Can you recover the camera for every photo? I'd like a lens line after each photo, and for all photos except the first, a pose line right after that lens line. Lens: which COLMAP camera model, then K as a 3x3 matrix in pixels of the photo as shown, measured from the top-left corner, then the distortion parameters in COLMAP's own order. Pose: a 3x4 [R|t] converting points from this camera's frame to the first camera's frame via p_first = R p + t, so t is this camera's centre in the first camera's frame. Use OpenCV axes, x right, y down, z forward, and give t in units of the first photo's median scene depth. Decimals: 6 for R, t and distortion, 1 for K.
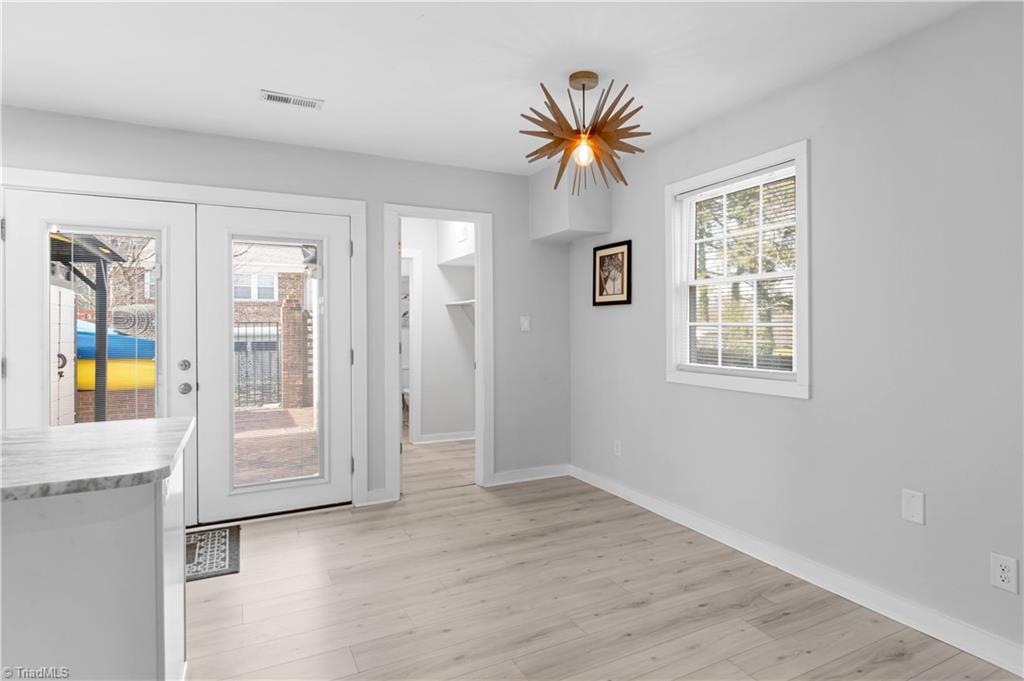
lens RADIAL K [[552.4, 0, 535.6], [0, 552.4, 330.3], [0, 0, 1]] dist [0.001021, -0.000540]
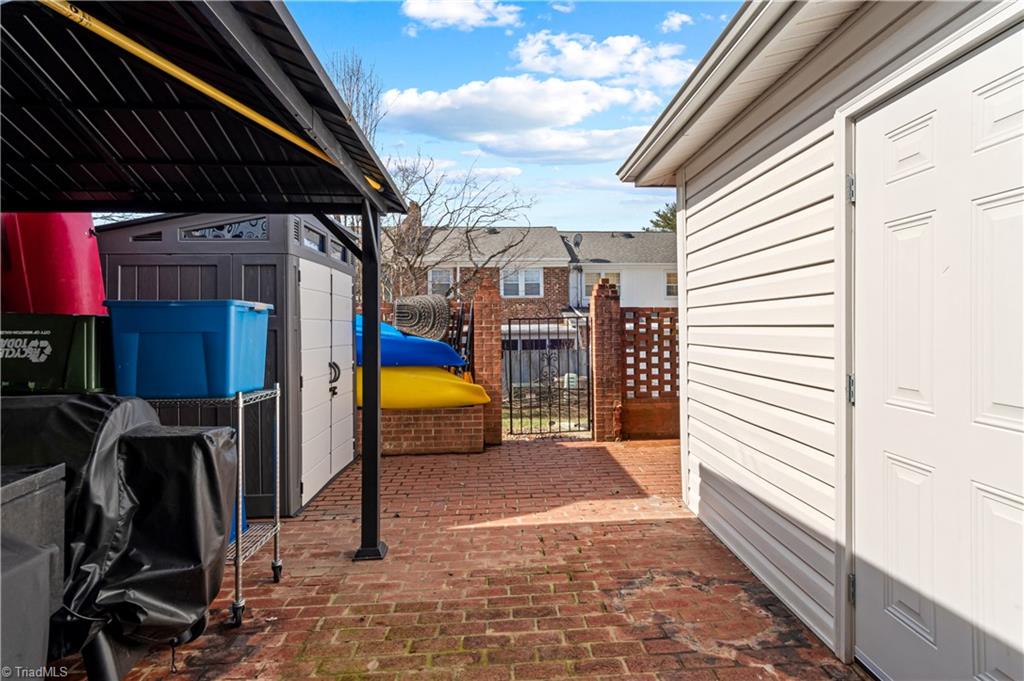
lens RADIAL K [[552.4, 0, 535.6], [0, 552.4, 330.3], [0, 0, 1]] dist [0.001021, -0.000540]
pose [[0.911777, 0.001194, -0.410684, -0.260886], [0.001127, 0.999985, 0.005411, -0.001723], [0.410684, -0.005396, 0.911762, 0.362912]]
